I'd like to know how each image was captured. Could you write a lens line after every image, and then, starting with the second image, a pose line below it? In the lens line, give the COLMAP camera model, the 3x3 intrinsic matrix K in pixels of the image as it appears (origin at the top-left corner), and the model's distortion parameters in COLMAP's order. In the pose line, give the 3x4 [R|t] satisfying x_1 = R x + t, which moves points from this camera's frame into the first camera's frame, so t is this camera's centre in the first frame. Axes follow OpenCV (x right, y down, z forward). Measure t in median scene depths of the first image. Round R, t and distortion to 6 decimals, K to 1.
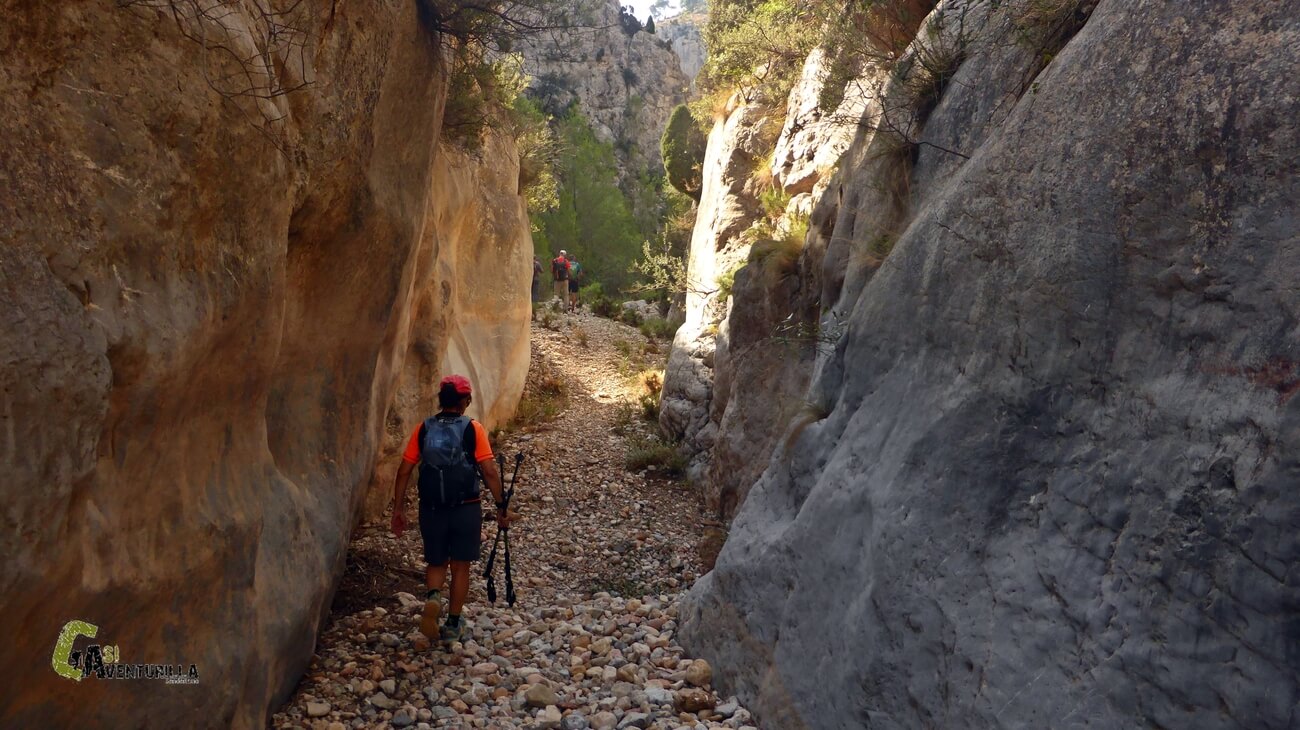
lens RADIAL K [[1030.4, 0, 650.4], [0, 1030.4, 364.8], [0, 0, 1]] dist [-0.007376, -0.000475]
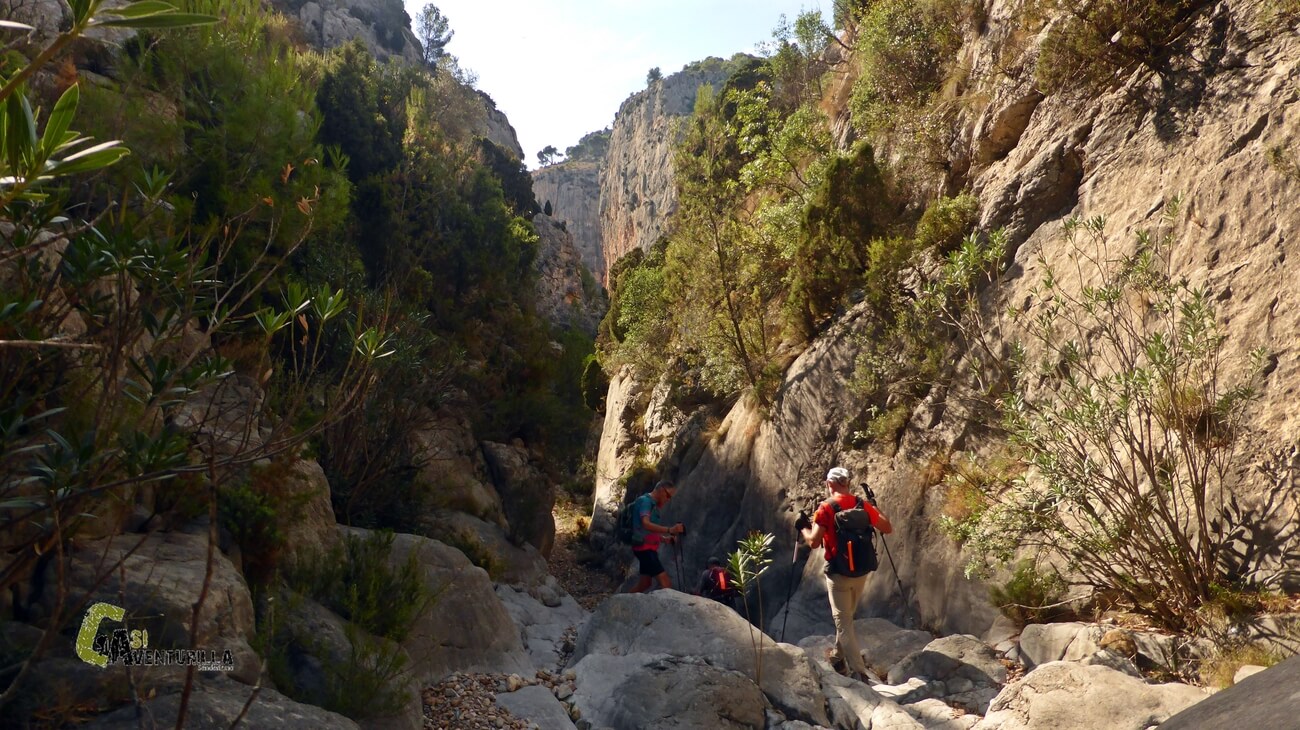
lens RADIAL K [[1030.4, 0, 650.0], [0, 1030.4, 366.0], [0, 0, 1]] dist [-0.007376, -0.000475]
pose [[0.992813, 0.027746, 0.116415, -0.096053], [-0.013088, 0.992091, -0.124837, -0.032536], [-0.118958, 0.122417, 0.985324, -0.882982]]
